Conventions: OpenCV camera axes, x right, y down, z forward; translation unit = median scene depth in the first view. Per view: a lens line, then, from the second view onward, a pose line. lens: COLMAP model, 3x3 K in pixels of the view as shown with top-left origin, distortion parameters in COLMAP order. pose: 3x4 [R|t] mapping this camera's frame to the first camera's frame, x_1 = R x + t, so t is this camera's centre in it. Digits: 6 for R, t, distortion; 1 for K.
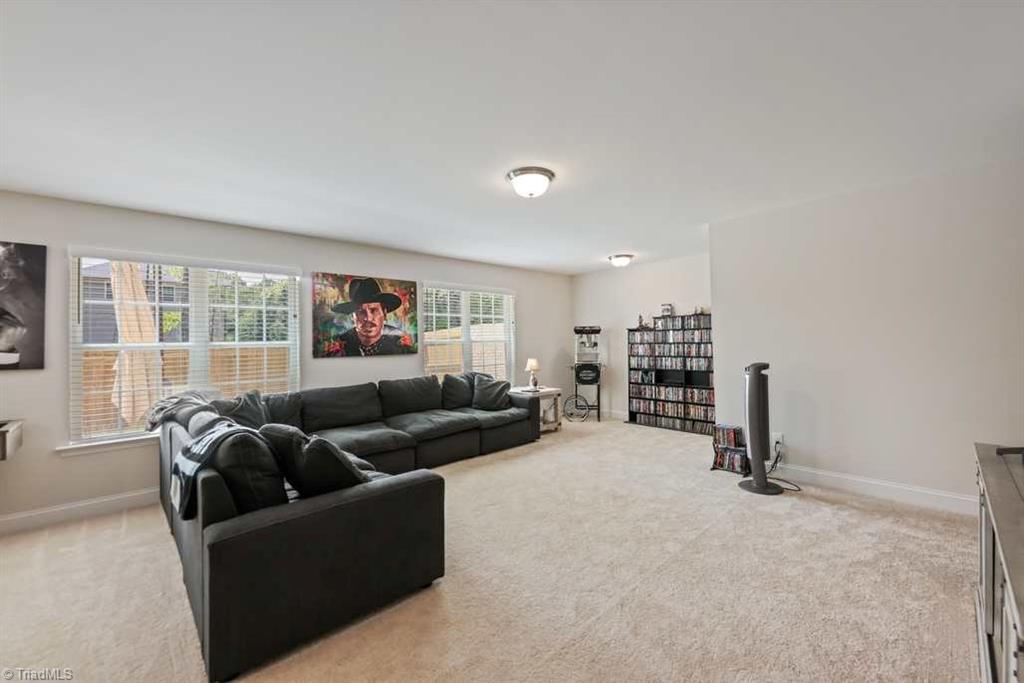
lens RADIAL K [[421.5, 0, 513.6], [0, 421.5, 327.9], [0, 0, 1]] dist [0.000061, -0.000014]
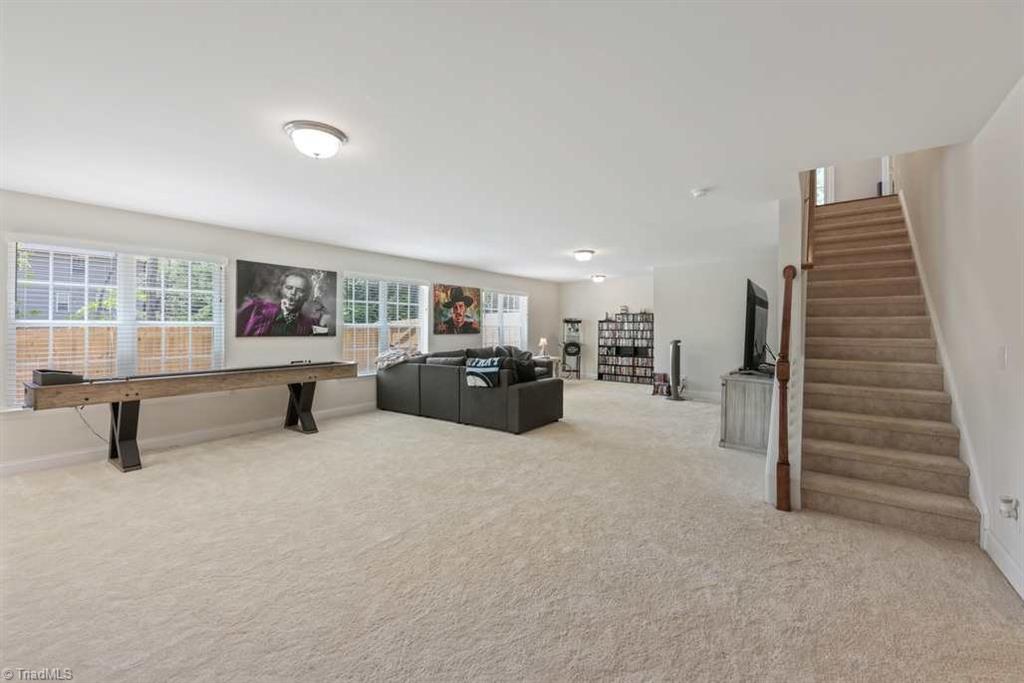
lens RADIAL K [[412.2, 0, 517.2], [0, 412.2, 322.2], [0, 0, 1]] dist [0.000086, 0.000012]
pose [[0.986169, 0.023471, 0.164074, -0.310239], [-0.026546, 0.999510, 0.016574, -0.010262], [-0.163604, -0.020700, 0.986309, -0.513891]]
